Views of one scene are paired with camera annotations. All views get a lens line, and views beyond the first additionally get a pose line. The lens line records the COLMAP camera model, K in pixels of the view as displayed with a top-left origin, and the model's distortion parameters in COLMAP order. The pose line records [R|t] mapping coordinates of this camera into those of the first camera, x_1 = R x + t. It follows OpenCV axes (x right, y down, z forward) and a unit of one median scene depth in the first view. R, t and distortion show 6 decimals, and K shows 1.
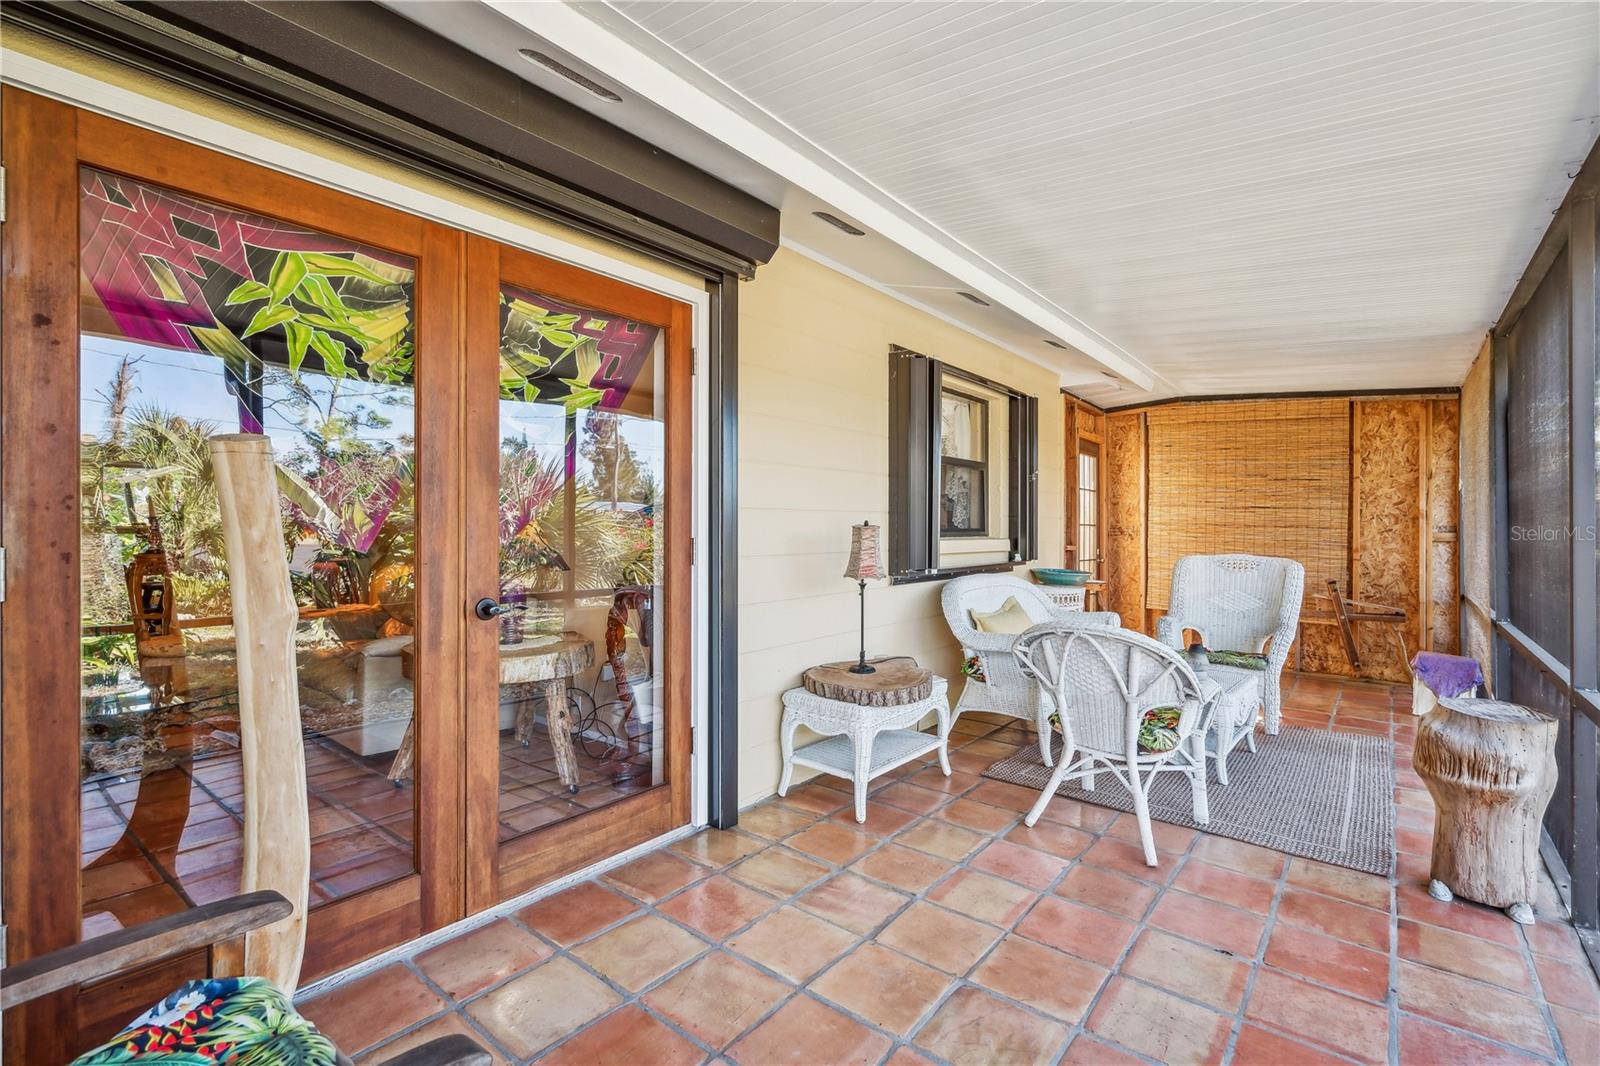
lens RADIAL K [[737.7, 0, 796.8], [0, 737.7, 528.2], [0, 0, 1]] dist [-0.000895, 0.000323]
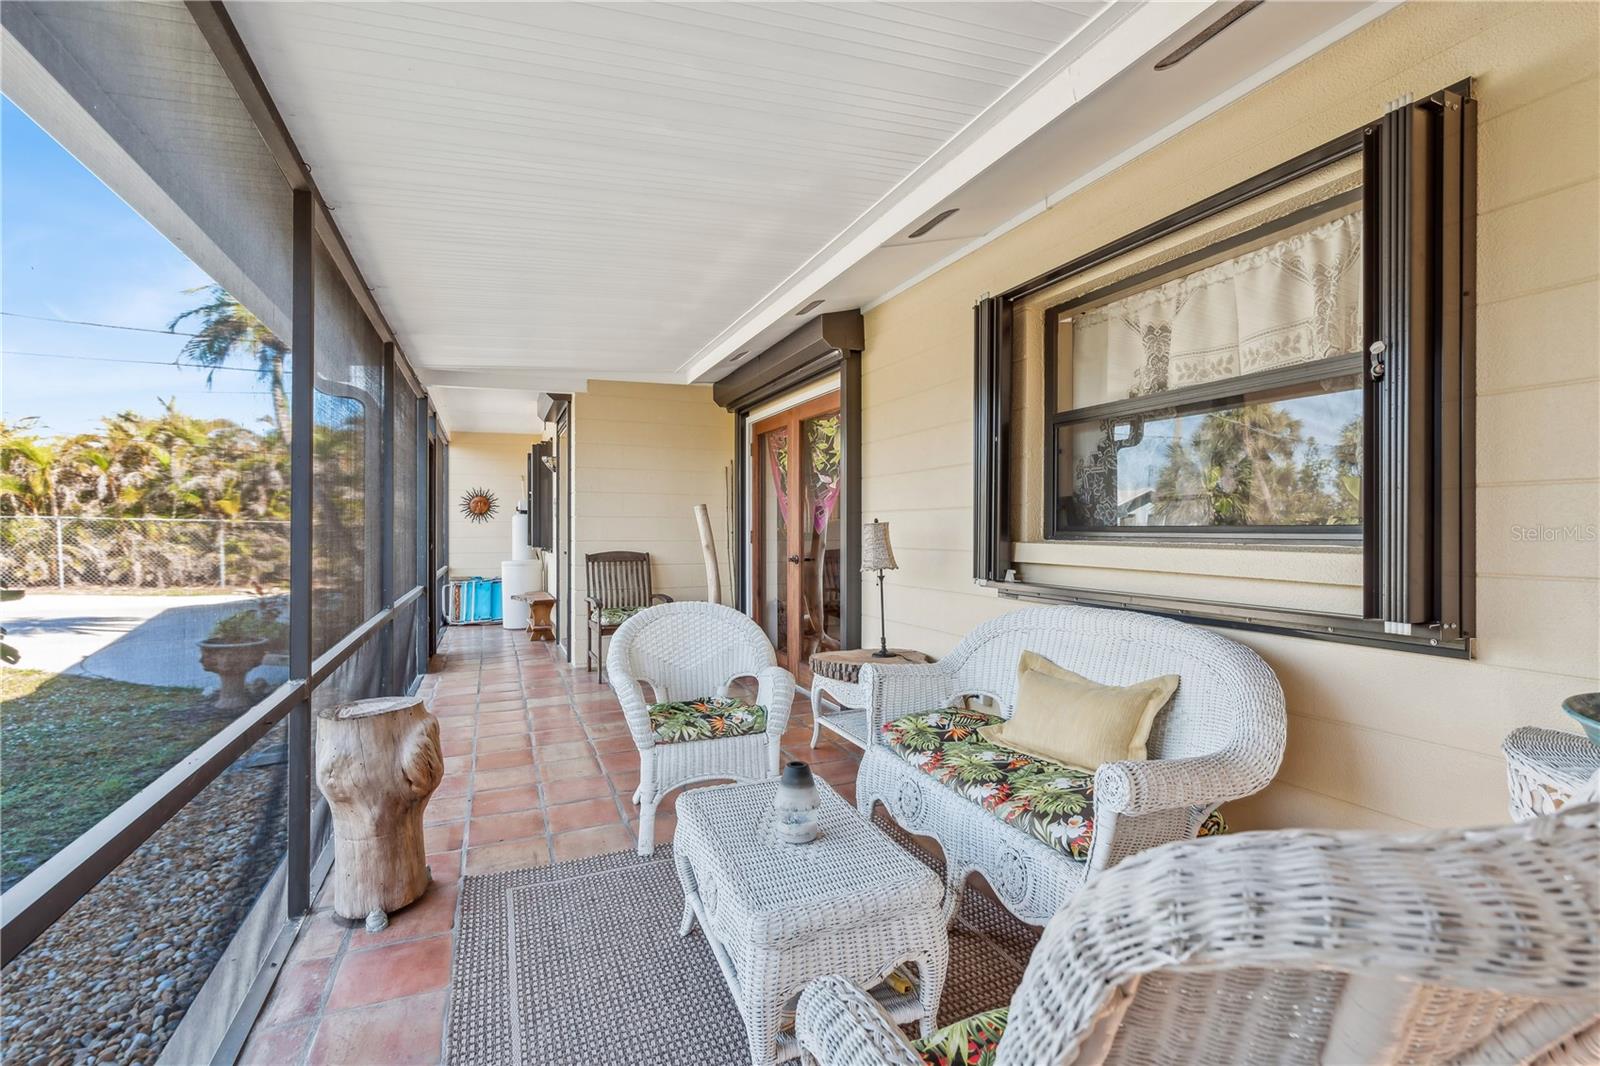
lens RADIAL K [[737.7, 0, 796.8], [0, 737.7, 528.2], [0, 0, 1]] dist [-0.000895, 0.000323]
pose [[-0.481470, -0.005864, -0.876443, 1.109297], [-0.004858, 0.999980, -0.004022, 0.010162], [0.876449, 0.002321, -0.481488, 1.417355]]
